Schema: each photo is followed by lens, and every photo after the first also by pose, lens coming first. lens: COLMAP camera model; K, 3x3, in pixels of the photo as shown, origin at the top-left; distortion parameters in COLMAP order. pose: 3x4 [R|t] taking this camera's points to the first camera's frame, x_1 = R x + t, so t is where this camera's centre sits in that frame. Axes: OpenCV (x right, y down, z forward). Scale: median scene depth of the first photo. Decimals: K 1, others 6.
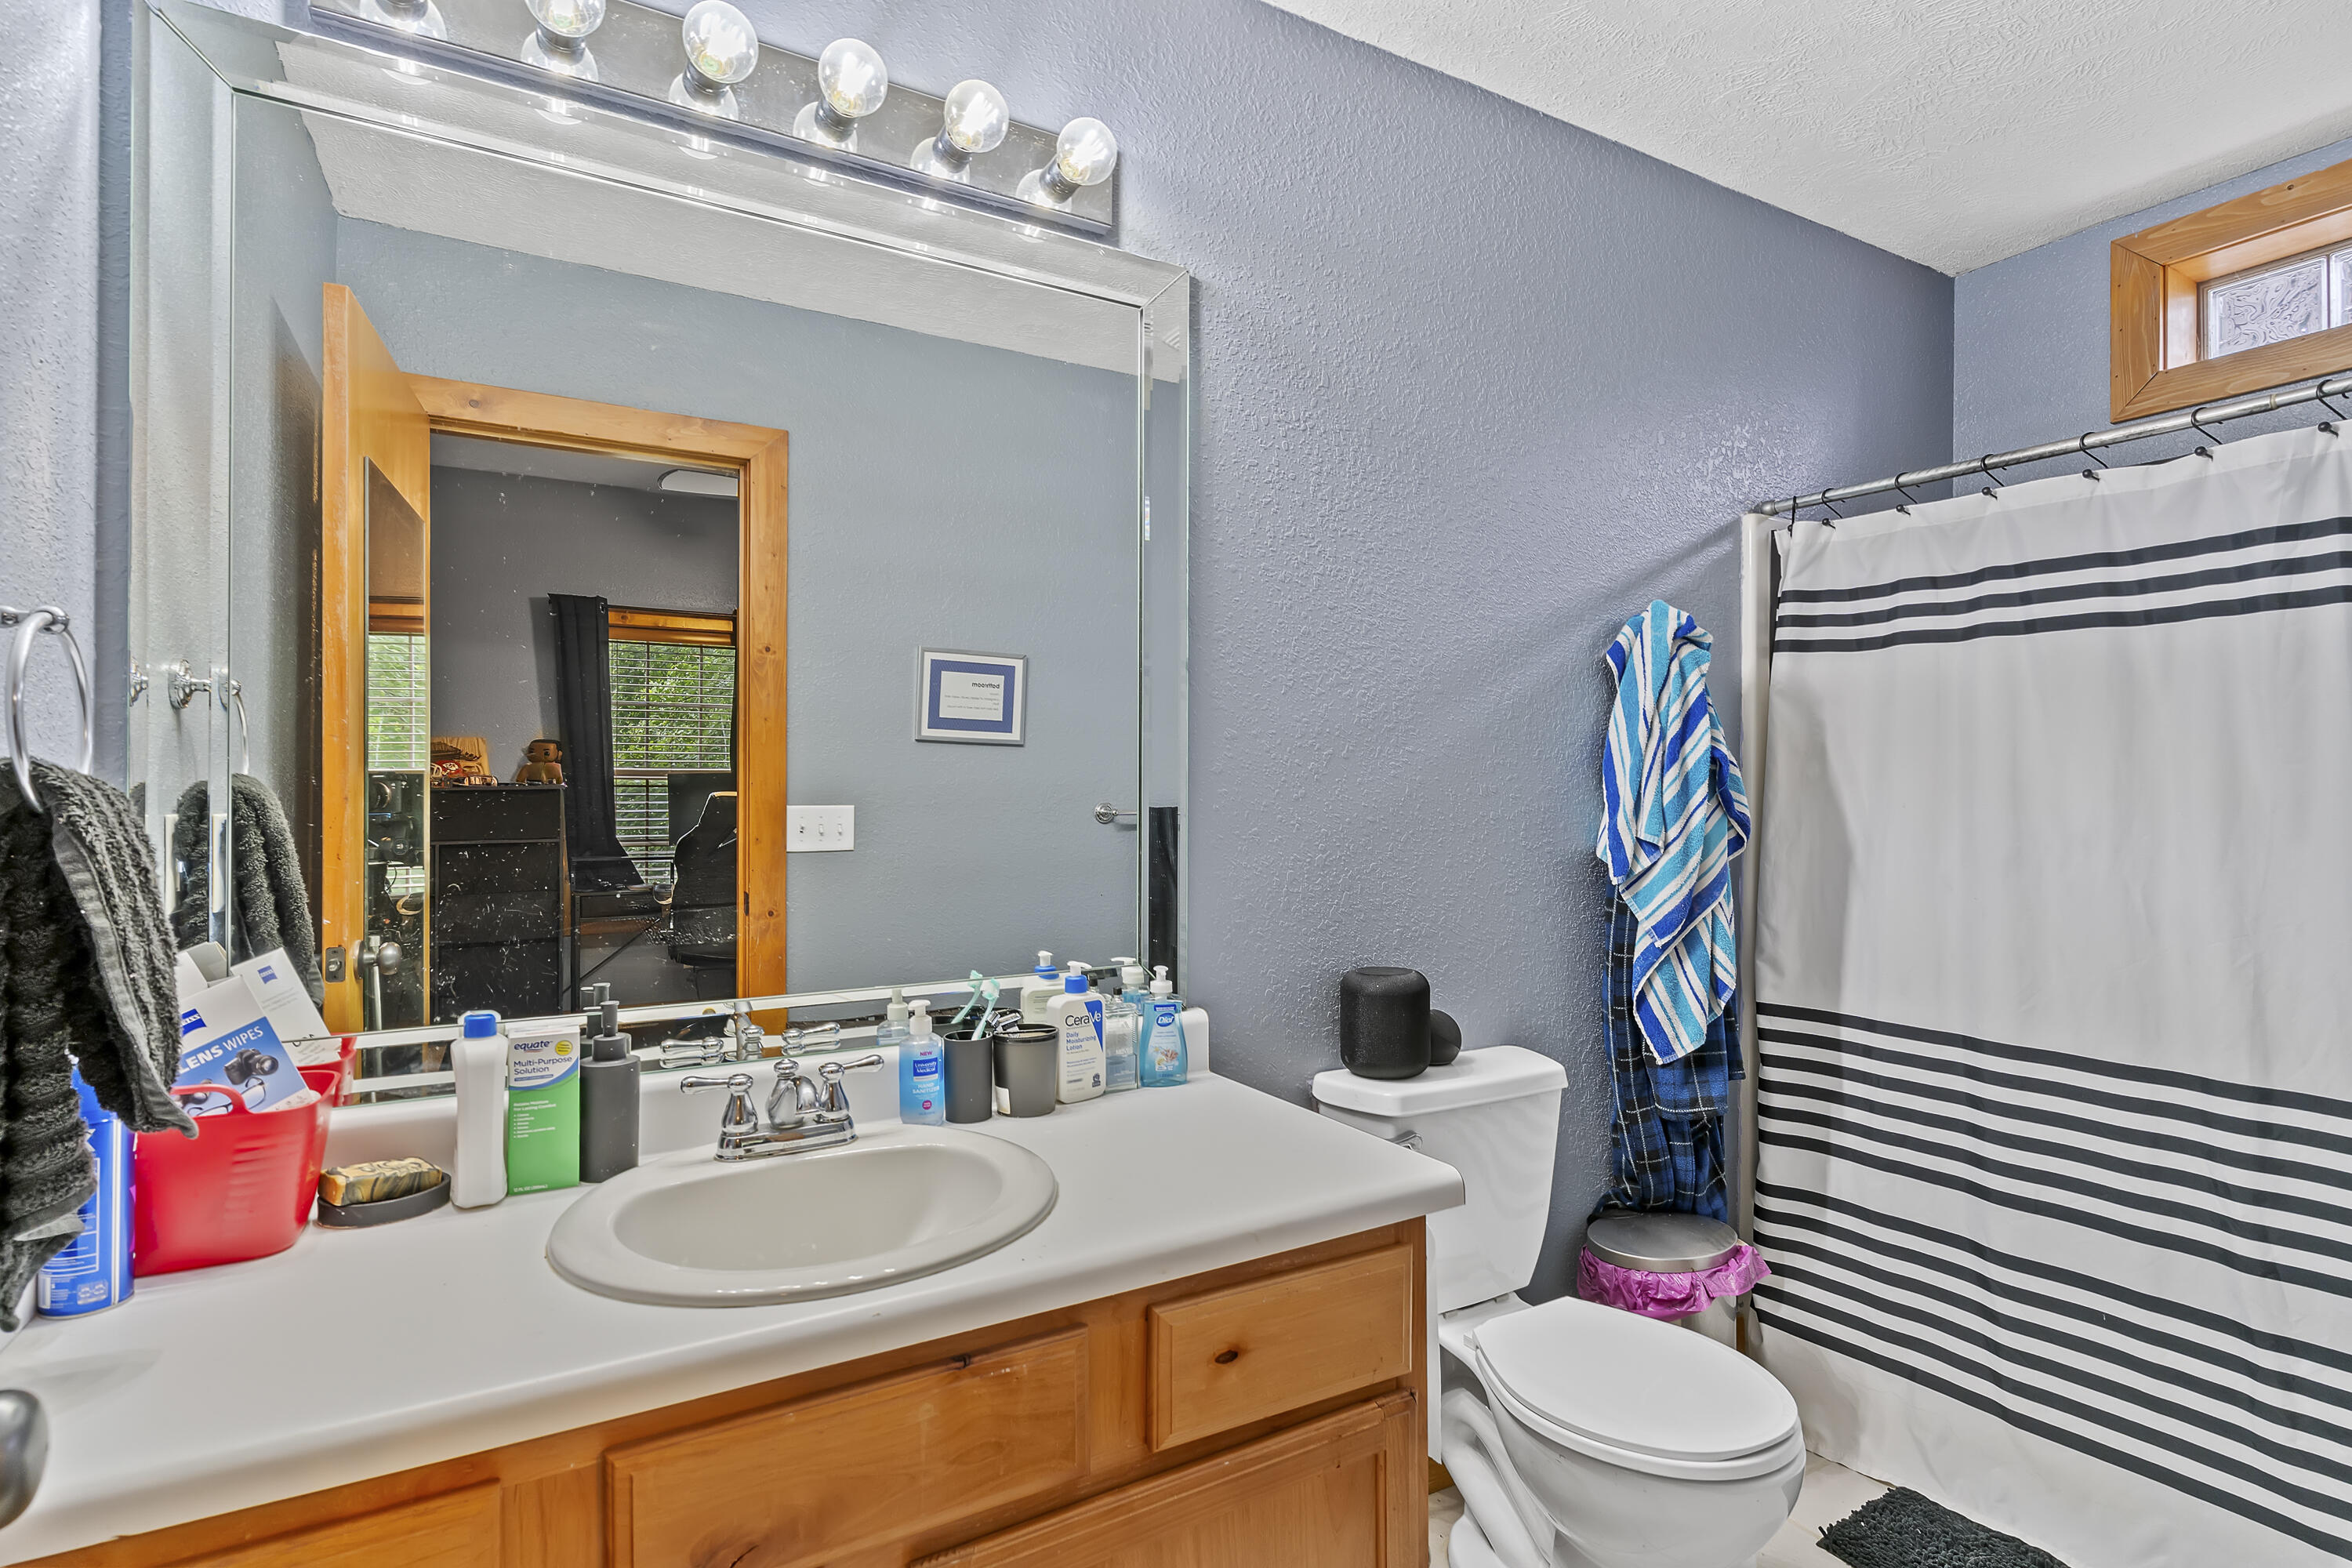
lens RADIAL K [[1129.6, 0, 1179.8], [0, 1129.6, 789.5], [0, 0, 1]] dist [-0.002630, -0.000024]
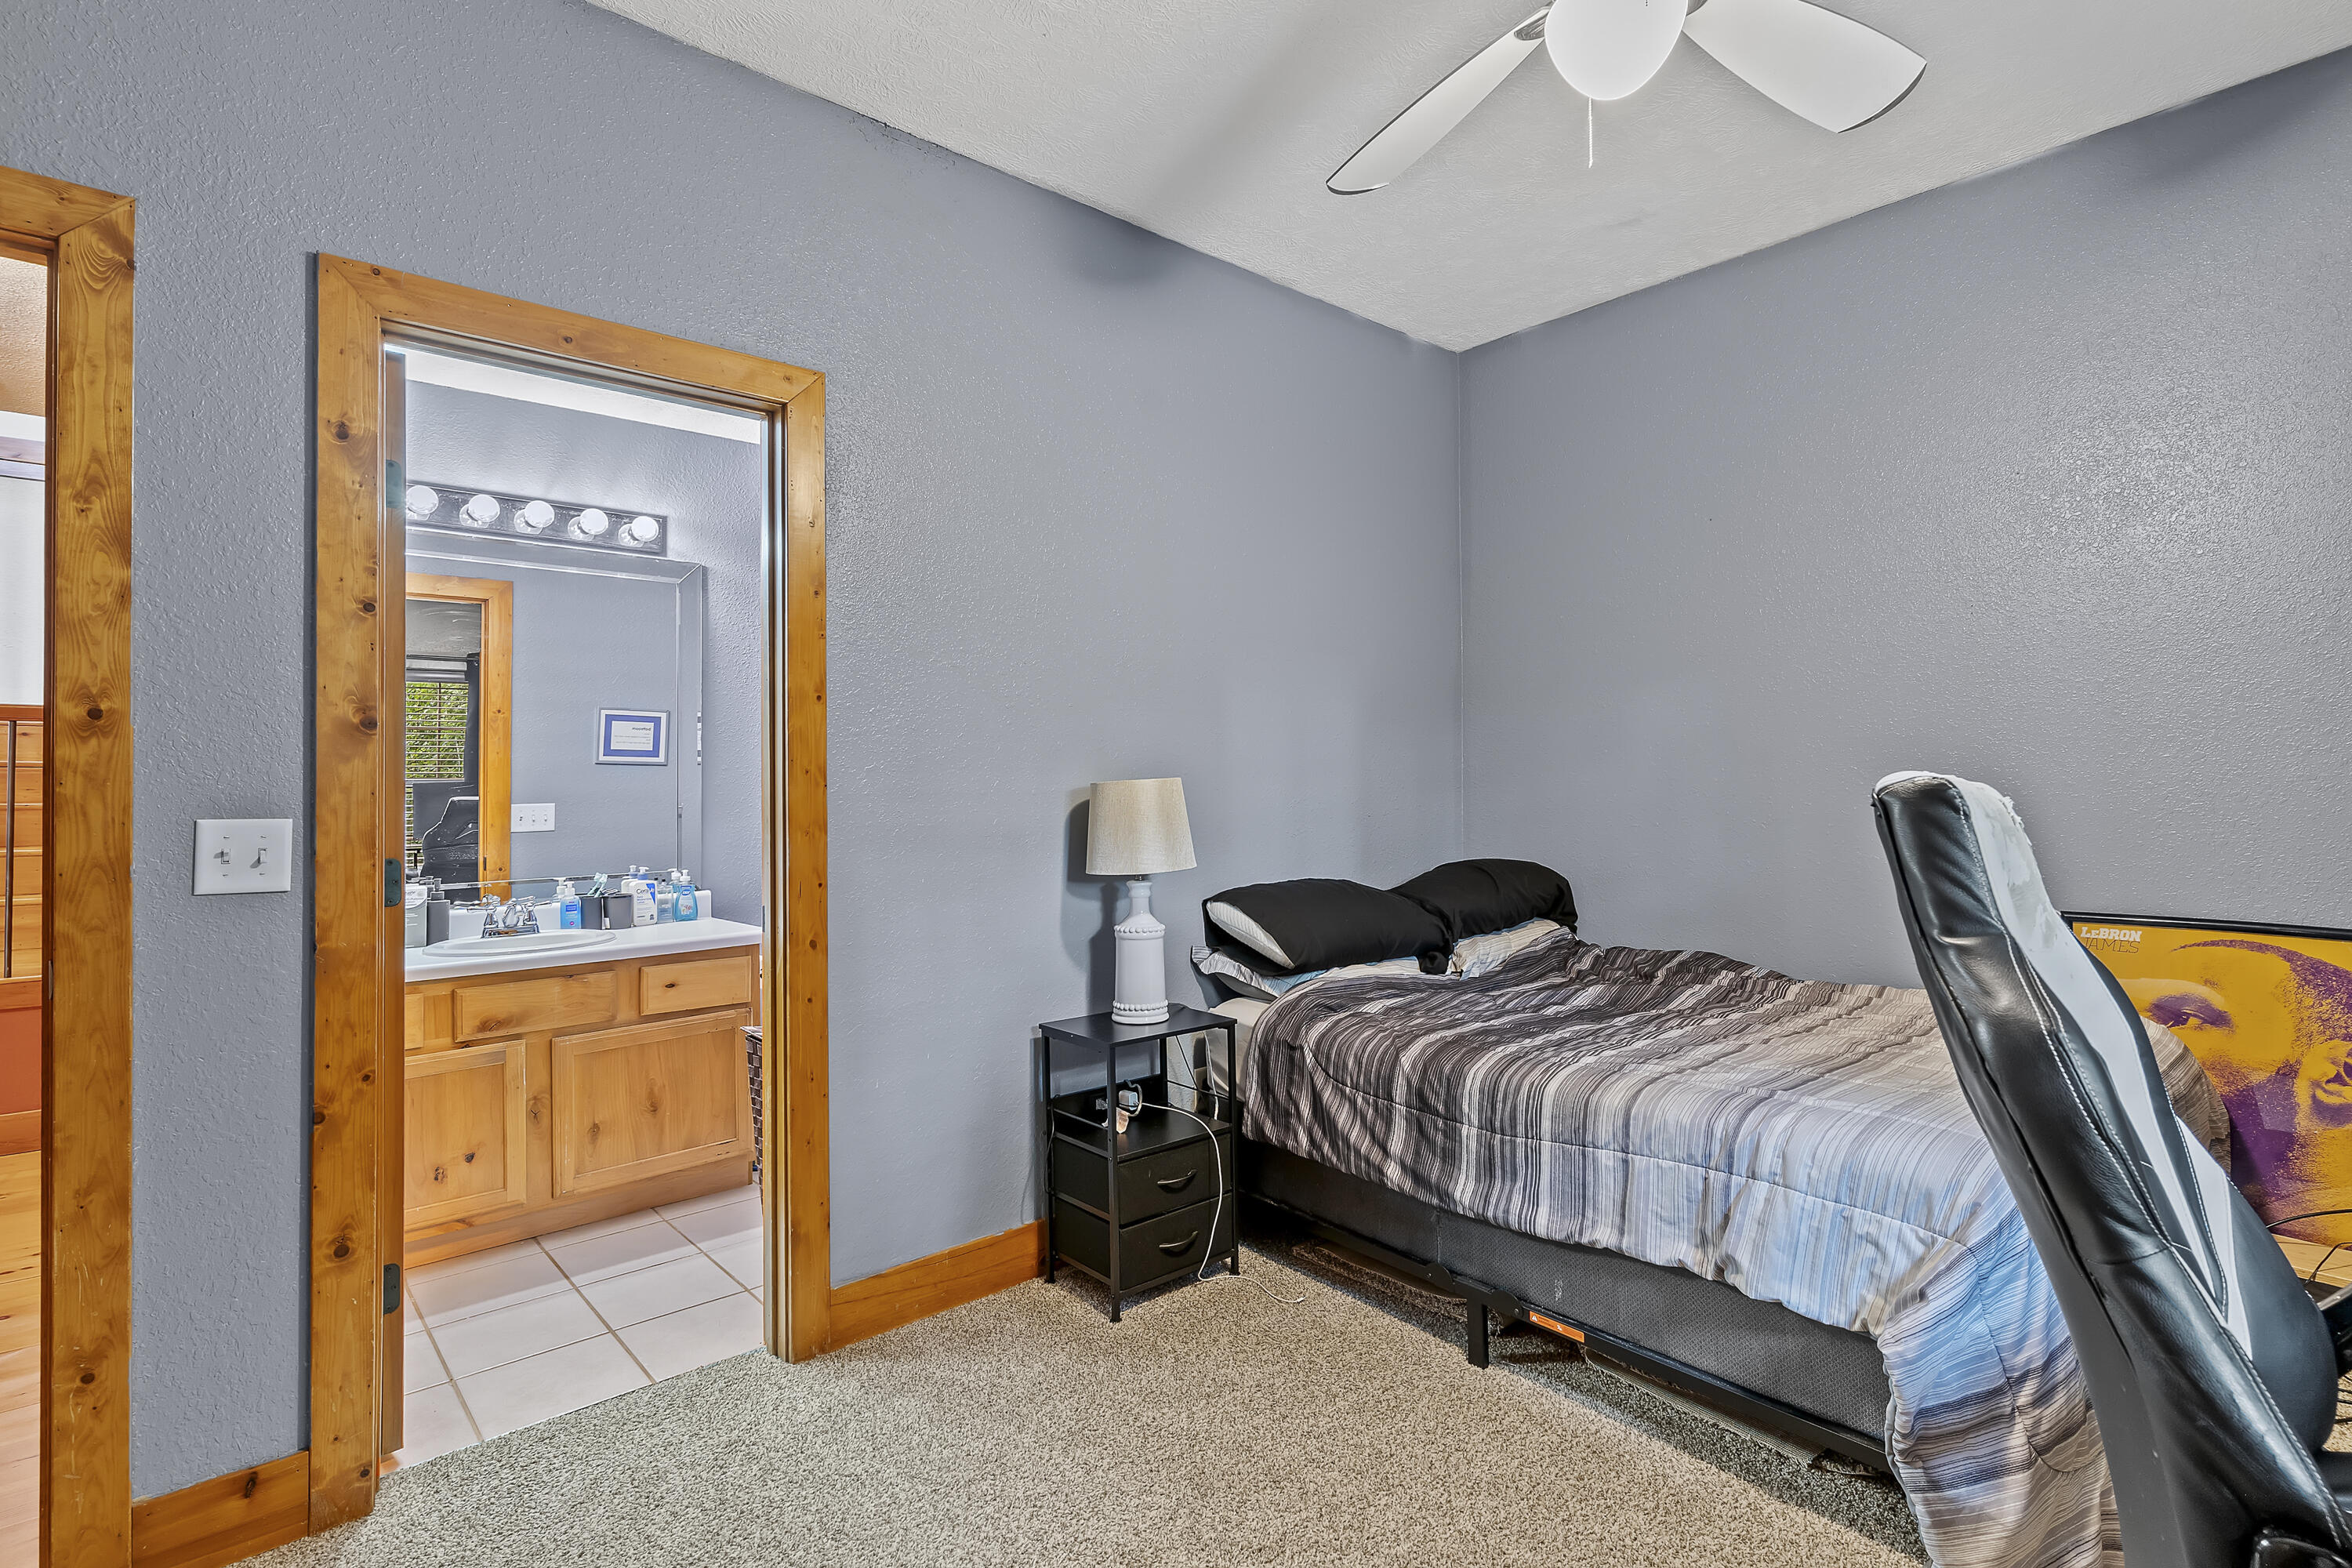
lens RADIAL K [[1129.6, 0, 1125.9], [0, 1129.6, 751.5], [0, 0, 1]] dist [-0.002630, -0.000024]
pose [[0.986654, -0.009728, 0.162542, 0.505009], [0.014366, 0.999522, -0.027382, -0.008761], [-0.162198, 0.029351, 0.986322, -1.444233]]
